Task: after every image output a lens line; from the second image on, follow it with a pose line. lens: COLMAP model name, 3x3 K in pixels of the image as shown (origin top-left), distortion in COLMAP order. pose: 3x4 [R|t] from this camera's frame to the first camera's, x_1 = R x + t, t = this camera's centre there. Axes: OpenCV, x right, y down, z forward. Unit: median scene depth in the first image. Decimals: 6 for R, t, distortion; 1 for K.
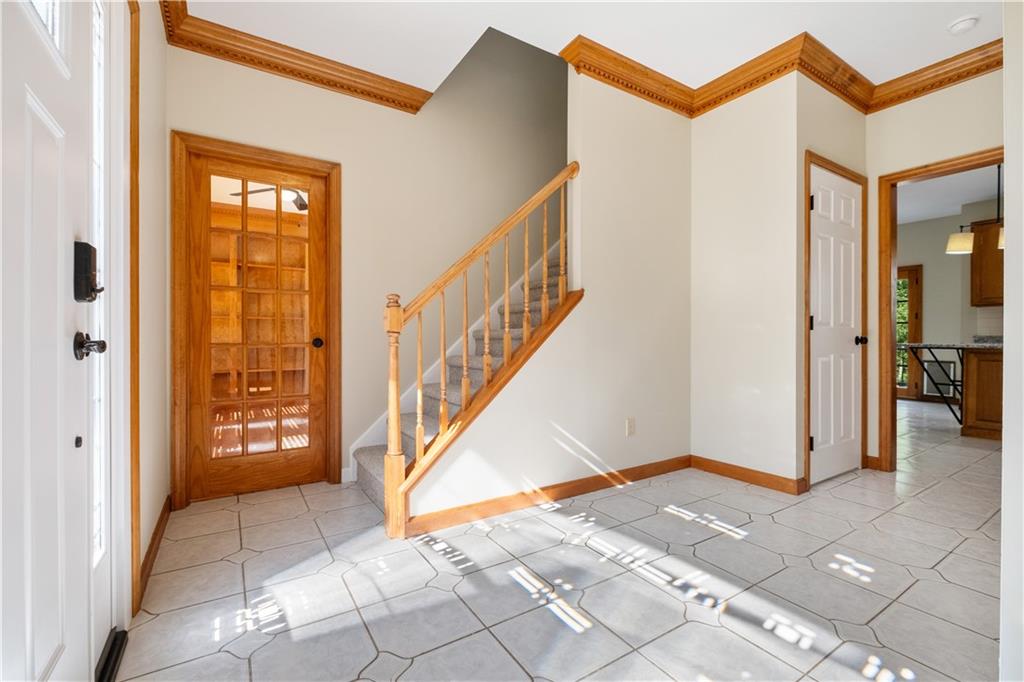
lens RADIAL K [[449.6, 0, 515.4], [0, 449.6, 340.1], [0, 0, 1]] dist [-0.002106, -0.000567]
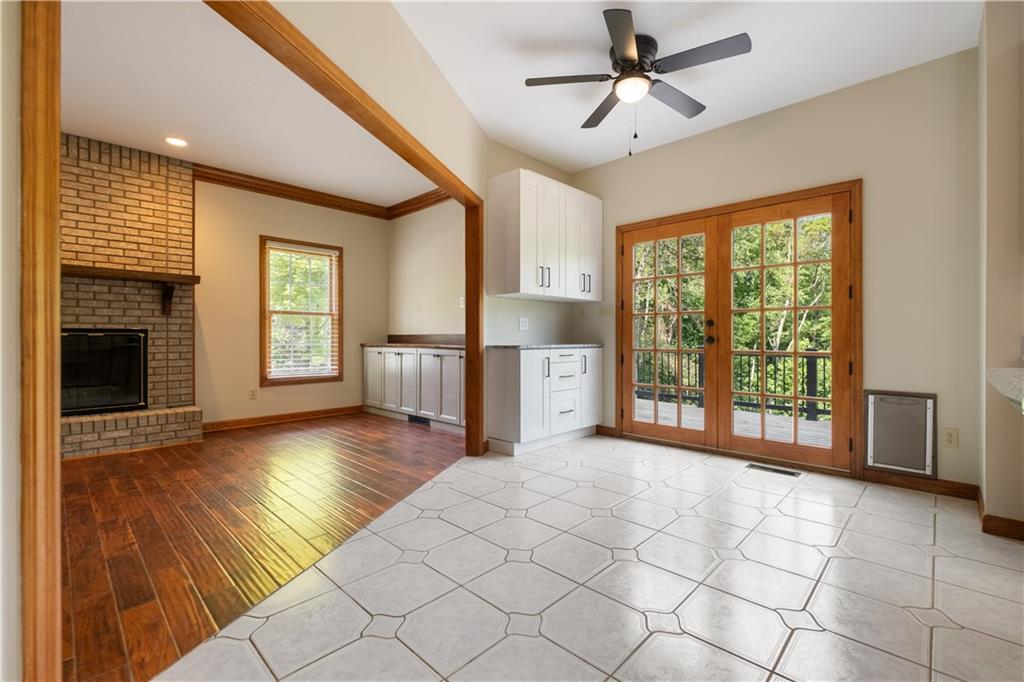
lens RADIAL K [[445.8, 0, 512.0], [0, 445.8, 336.6], [0, 0, 1]] dist [0.000444, -0.000237]
pose [[0.974108, 0.000211, 0.226085, 0.479123], [0.000744, 0.999991, -0.004139, -0.007219], [-0.226083, 0.004200, 0.974099, 0.668876]]
